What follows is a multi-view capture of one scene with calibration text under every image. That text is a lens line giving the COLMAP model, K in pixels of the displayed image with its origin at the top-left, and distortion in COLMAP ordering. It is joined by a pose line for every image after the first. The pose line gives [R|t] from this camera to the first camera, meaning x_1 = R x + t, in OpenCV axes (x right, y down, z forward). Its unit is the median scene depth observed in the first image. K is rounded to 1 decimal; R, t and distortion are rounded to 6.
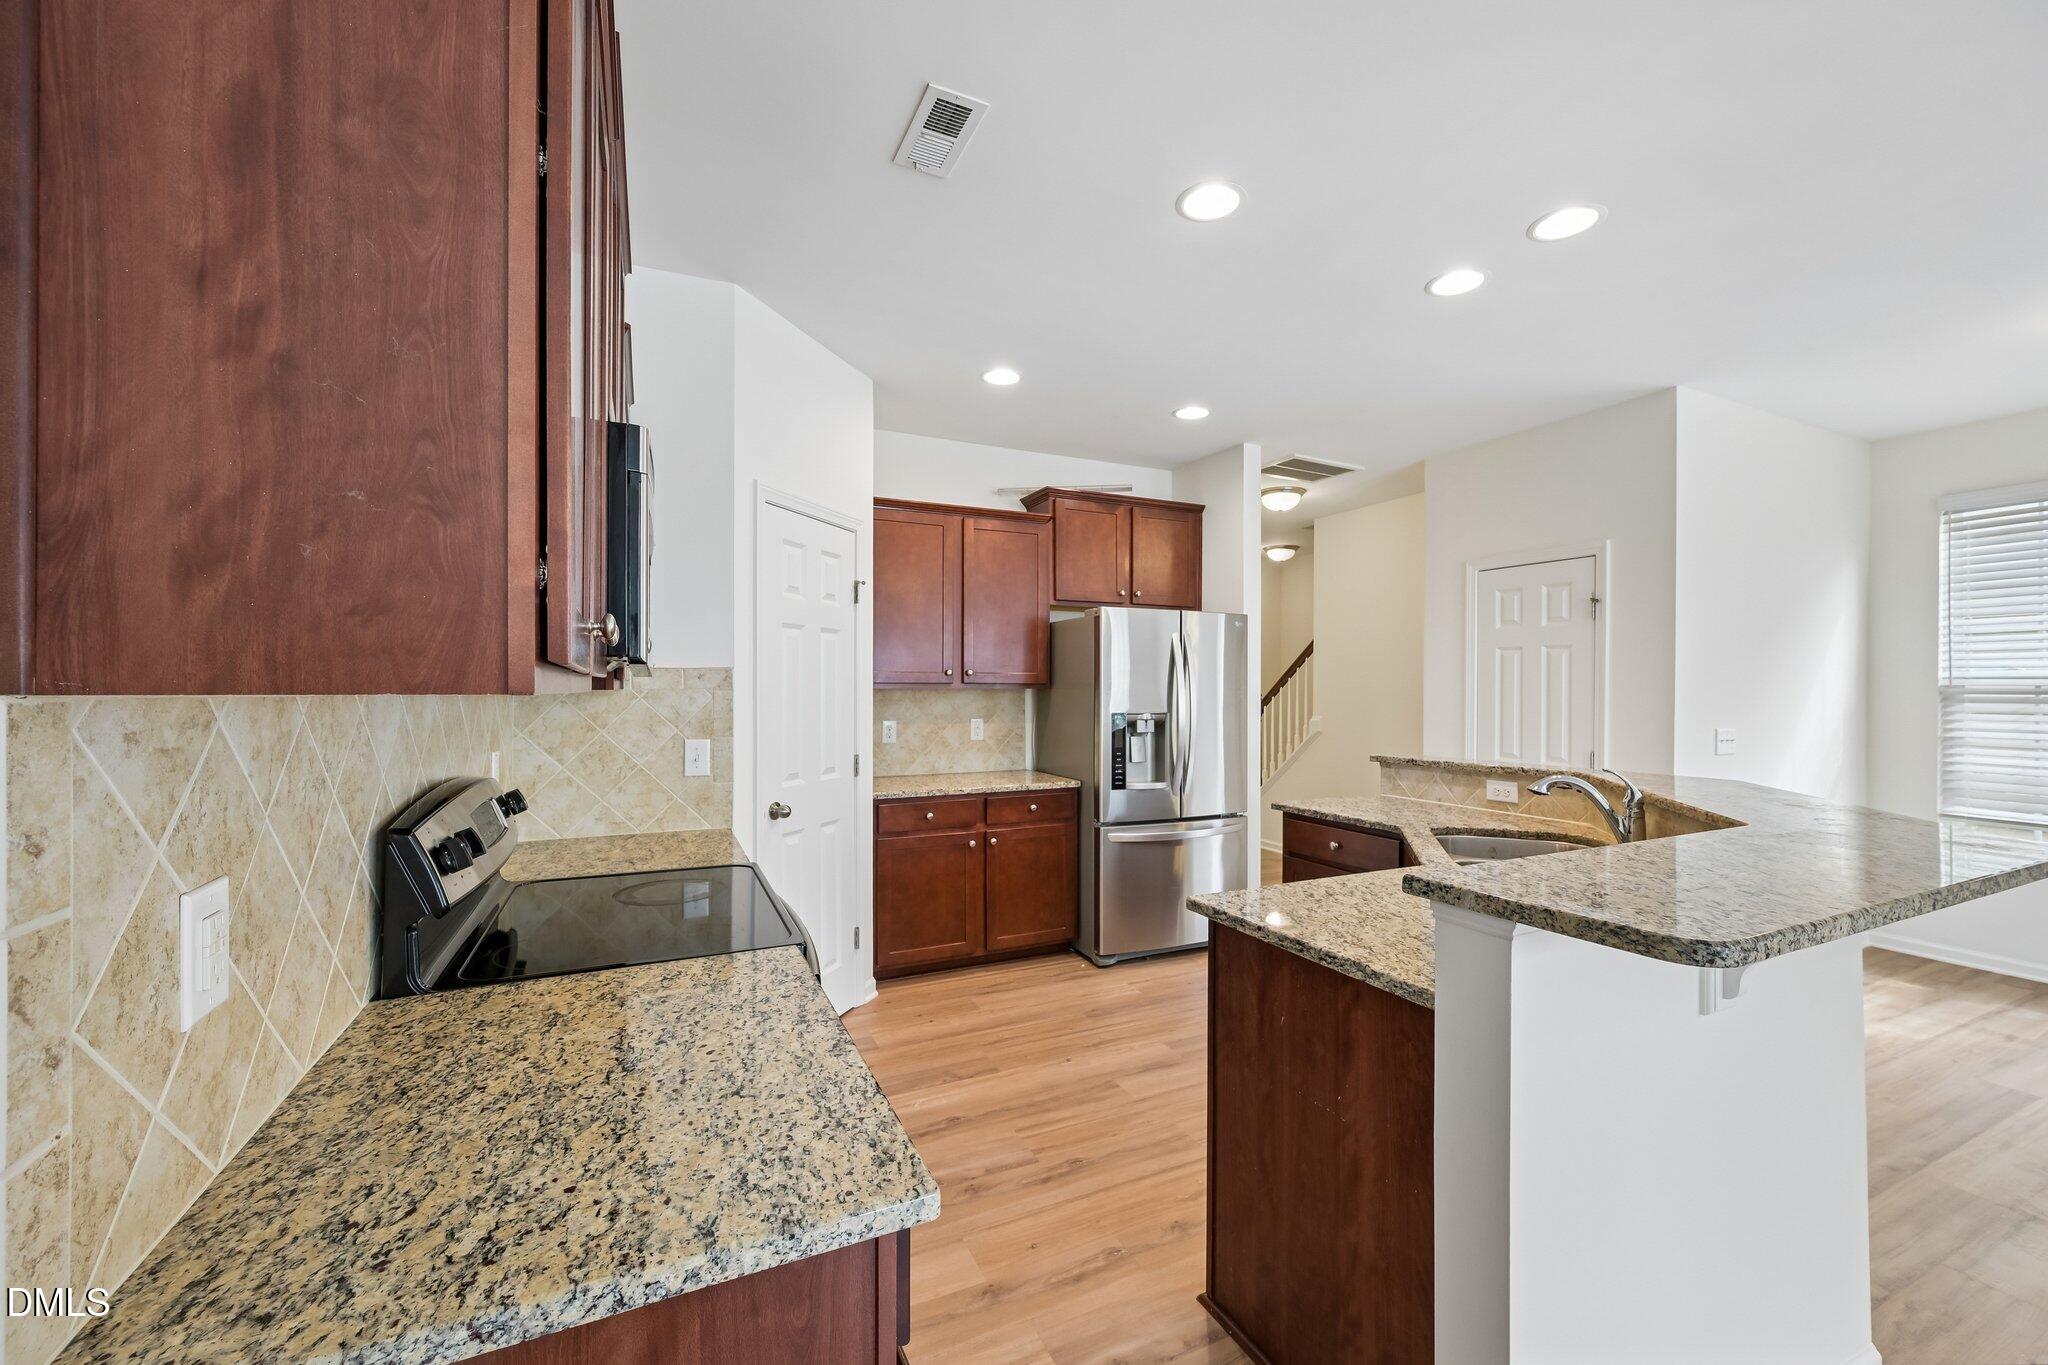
lens RADIAL K [[798.7, 0, 1024.0], [0, 798.7, 682.5], [0, 0, 1]] dist [-0.000666, -0.000211]
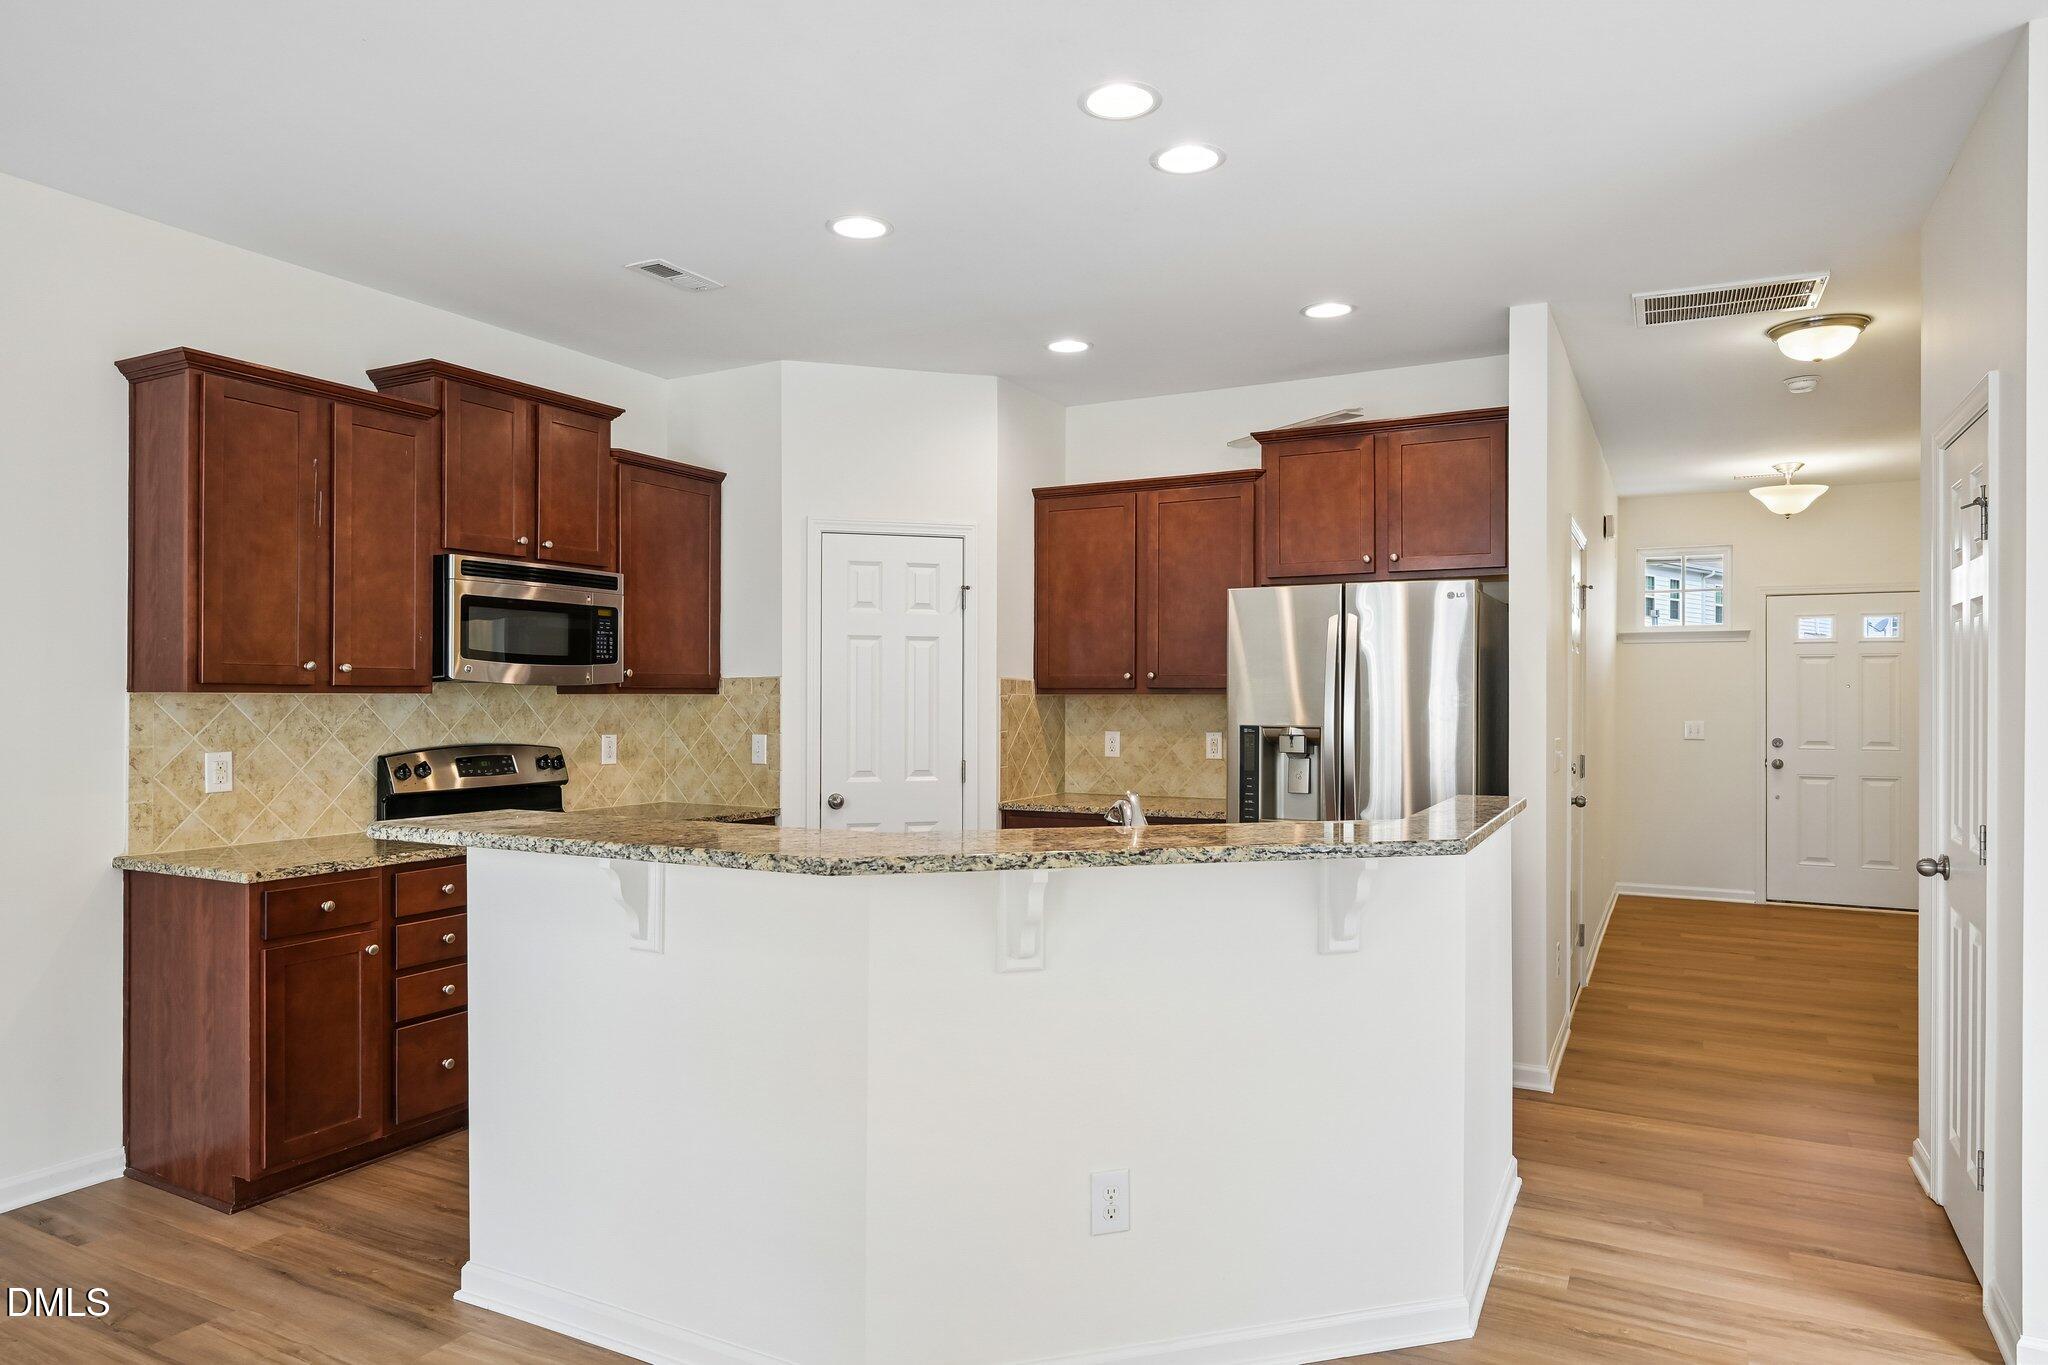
lens RADIAL K [[1241.5, 0, 1024.0], [0, 1241.5, 682.5], [0, 0, 1]] dist [-0.008931, -0.000284]
pose [[0.602128, -0.011634, -0.798314, 1.385954], [0.005932, 0.999931, -0.010098, 0.011815], [0.798377, 0.001345, 0.602156, 0.163740]]
